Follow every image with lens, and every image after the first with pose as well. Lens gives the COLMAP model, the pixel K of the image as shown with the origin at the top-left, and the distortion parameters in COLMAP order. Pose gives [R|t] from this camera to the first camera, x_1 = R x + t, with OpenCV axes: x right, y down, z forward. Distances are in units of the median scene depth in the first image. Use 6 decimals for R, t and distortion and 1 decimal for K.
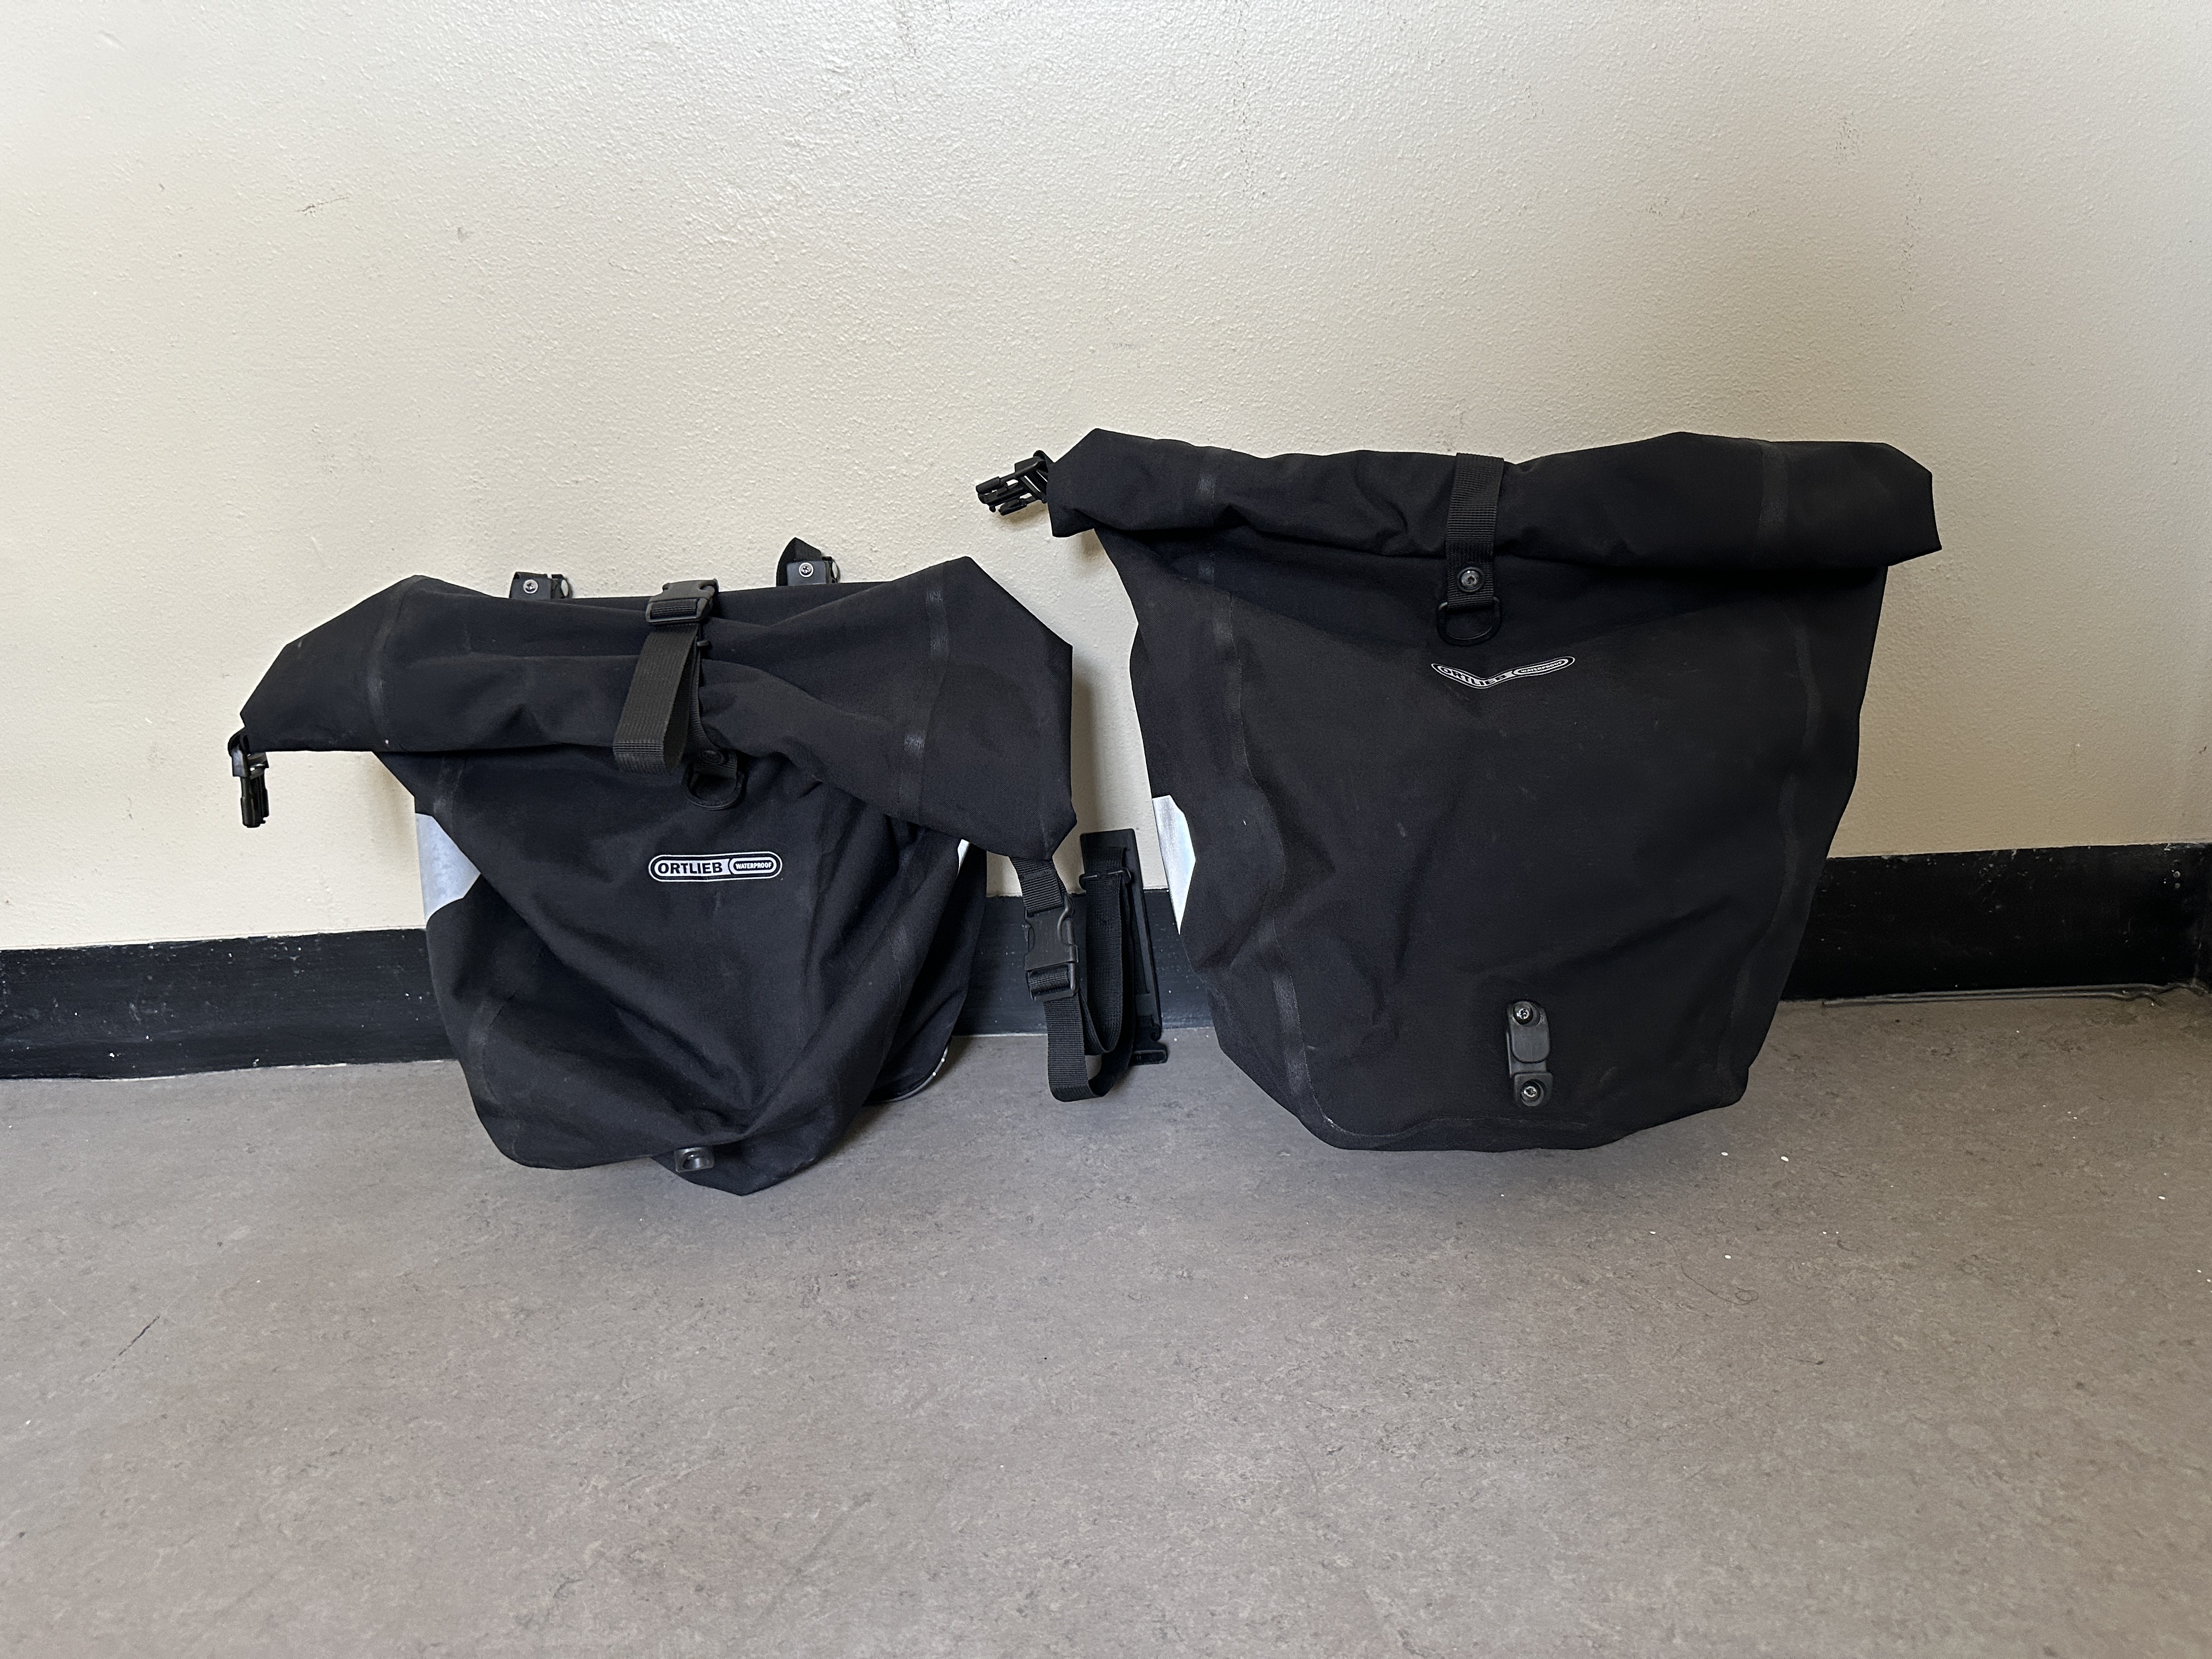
lens RADIAL K [[1550.4, 0, 1115.2], [0, 1550.4, 828.0], [0, 0, 1]] dist [0.006827, -0.017112]
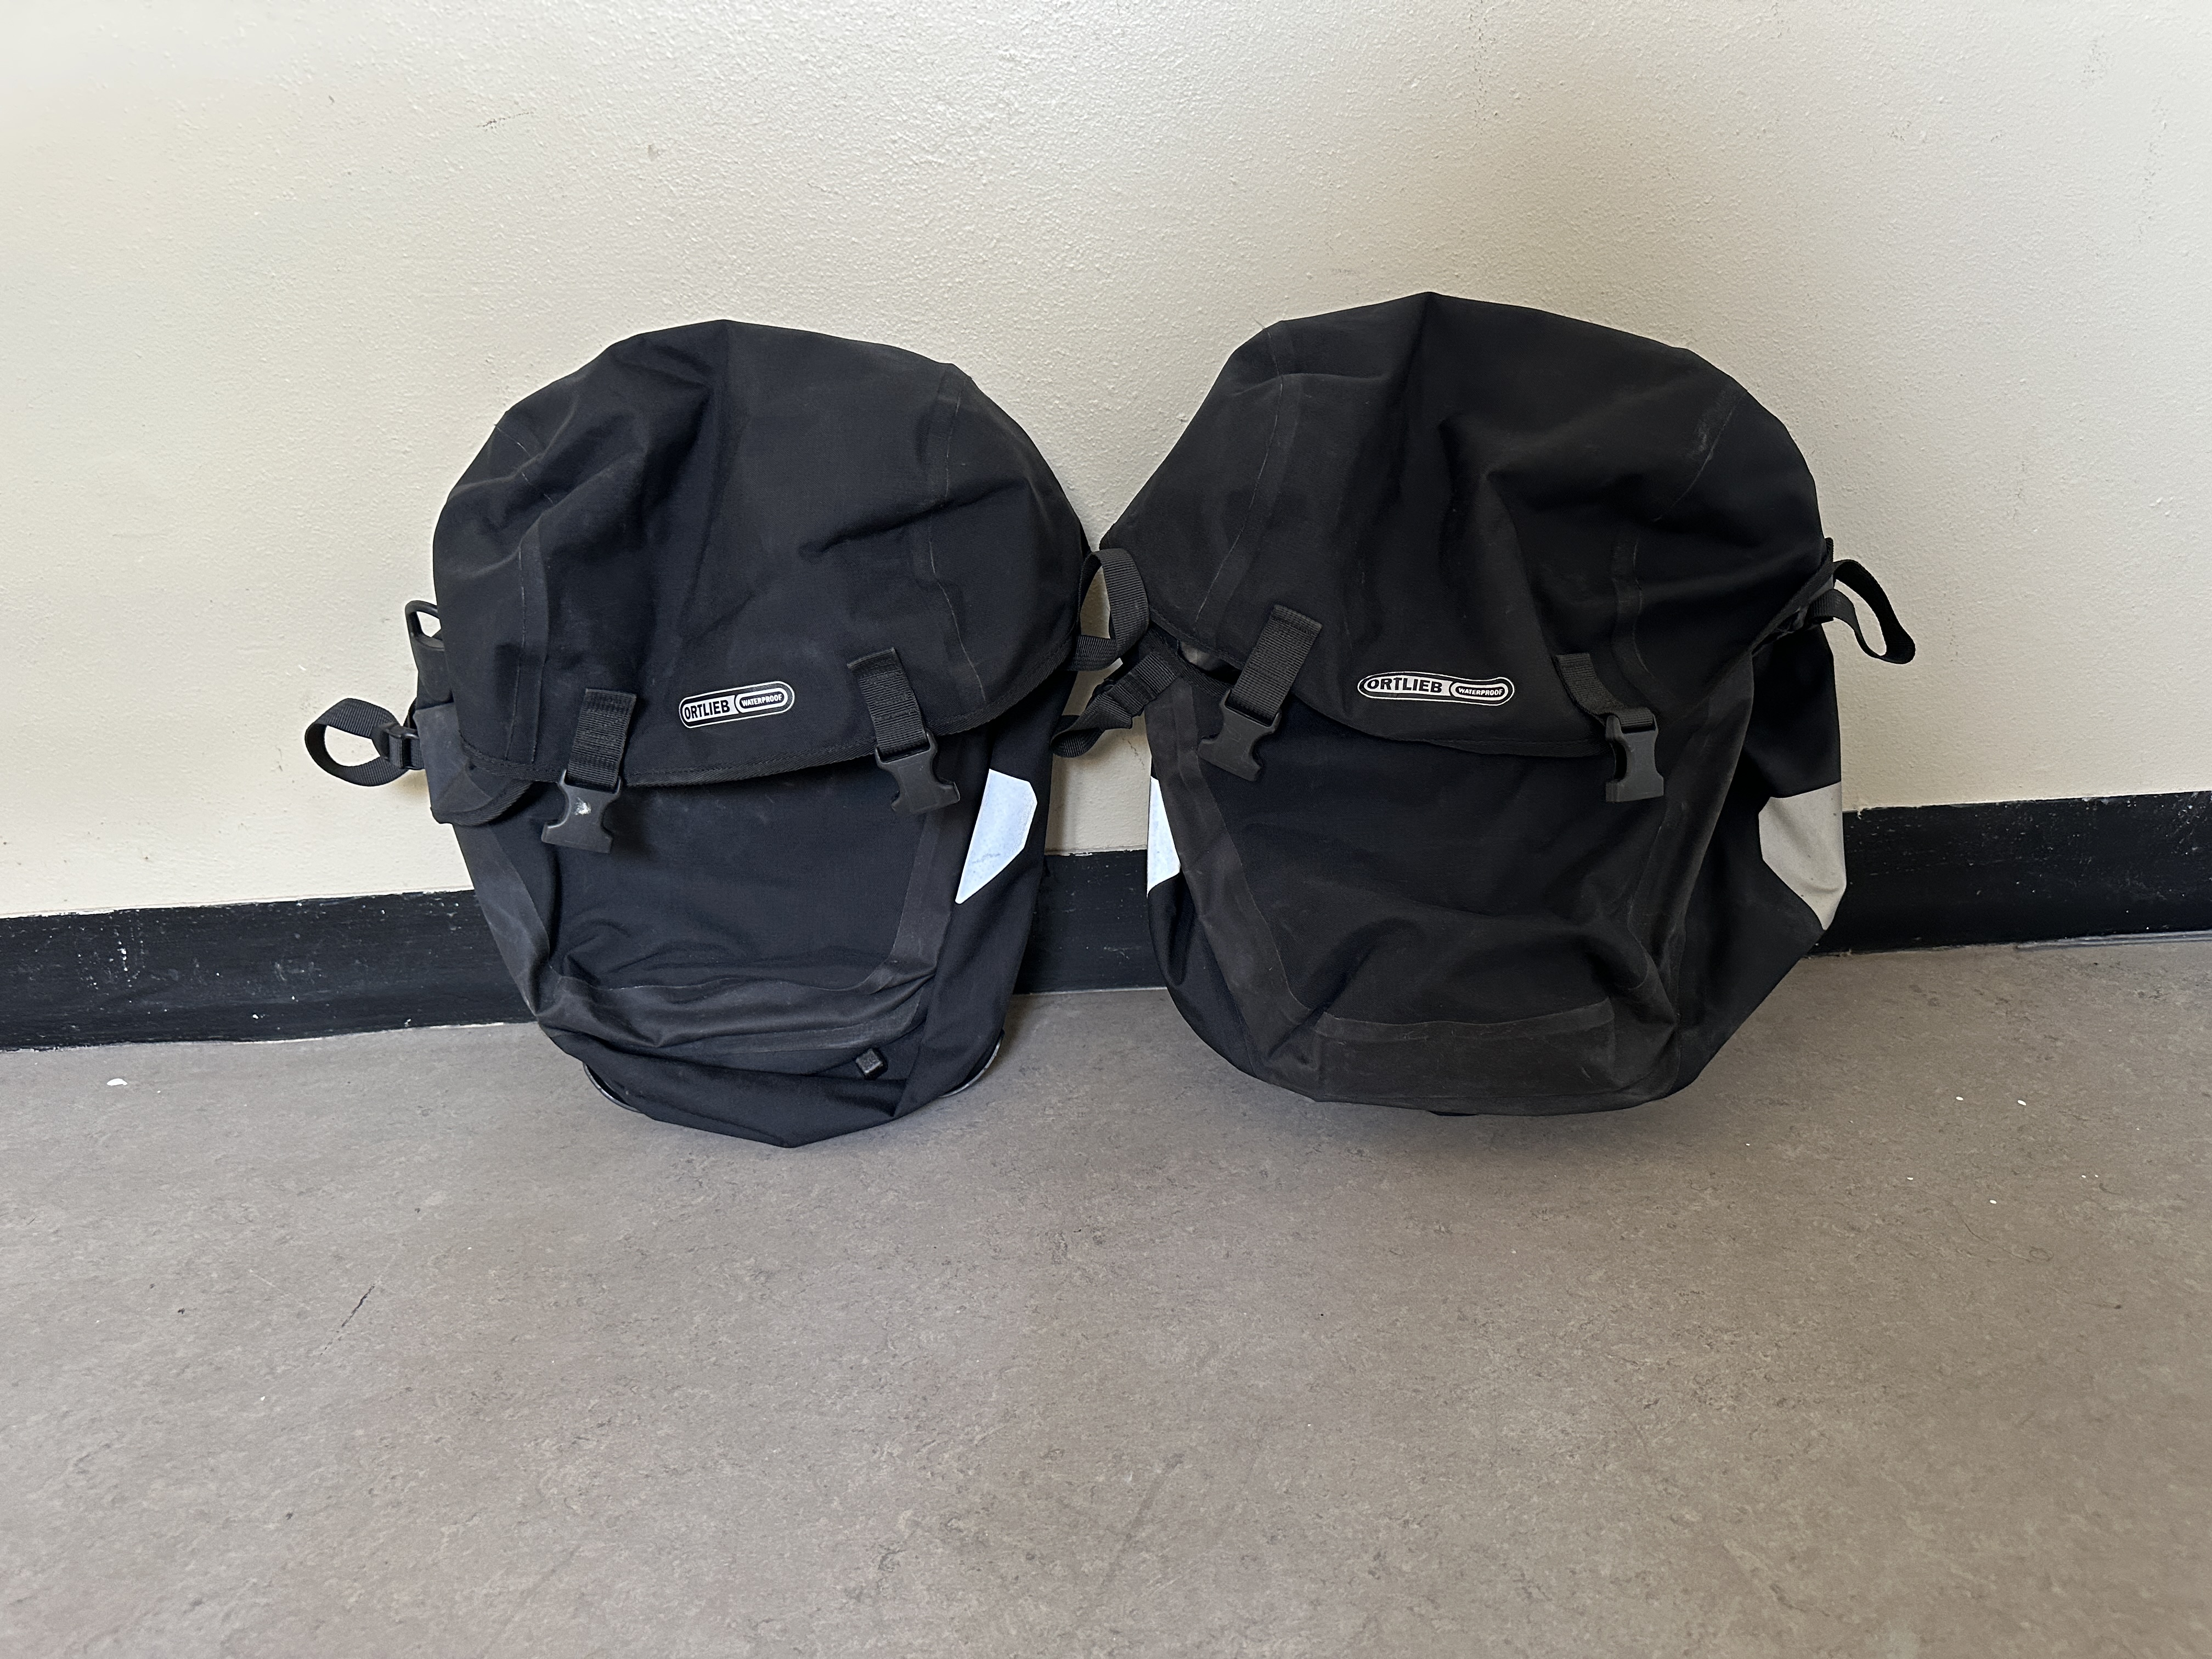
lens RADIAL K [[1550.4, 0, 1118.8], [0, 1550.4, 826.5], [0, 0, 1]] dist [0.006827, -0.017112]
pose [[0.999597, -0.006412, 0.027669, -0.189389], [0.005632, 0.999587, 0.028173, 0.005967], [-0.027839, -0.028006, 0.999220, 0.034304]]
